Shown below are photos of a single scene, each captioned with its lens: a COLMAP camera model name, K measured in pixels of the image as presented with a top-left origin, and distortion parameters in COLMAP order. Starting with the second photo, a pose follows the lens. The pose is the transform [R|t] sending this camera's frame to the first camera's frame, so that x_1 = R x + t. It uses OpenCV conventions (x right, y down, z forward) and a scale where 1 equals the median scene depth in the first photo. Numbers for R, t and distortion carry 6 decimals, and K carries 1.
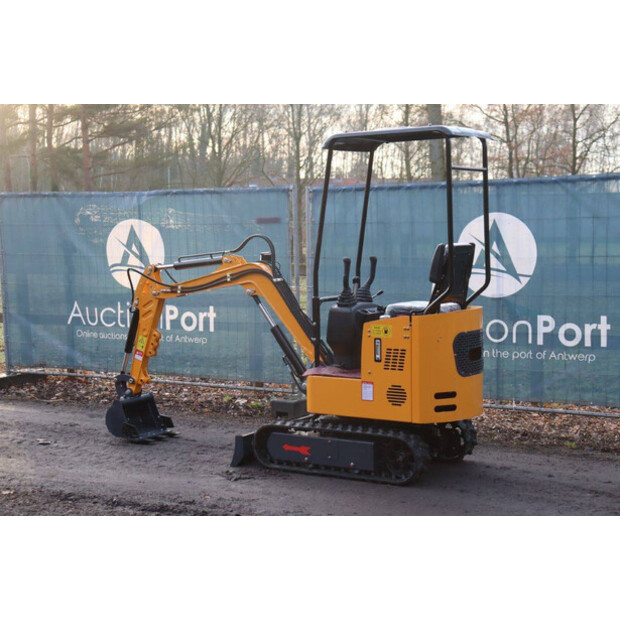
lens RADIAL K [[1130.9, 0, 315.1], [0, 1130.9, 310.0], [0, 0, 1]] dist [0.213869, 0.000000]
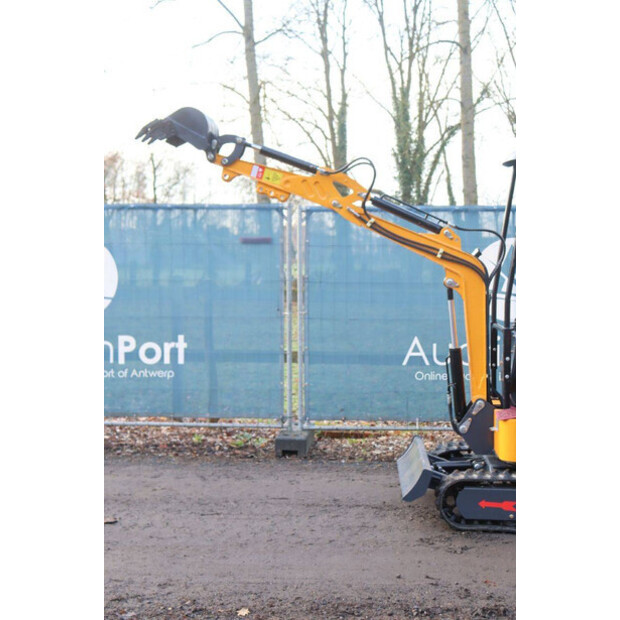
lens RADIAL K [[910.5, 0, 302.5], [0, 910.5, 299.7], [0, 0, 1]] dist [0.090484, 0.000000]
pose [[0.889287, -0.007056, 0.457296, -0.416227], [0.017972, 0.999648, -0.019524, -0.019701], [-0.456997, 0.025581, 0.889100, 0.397373]]
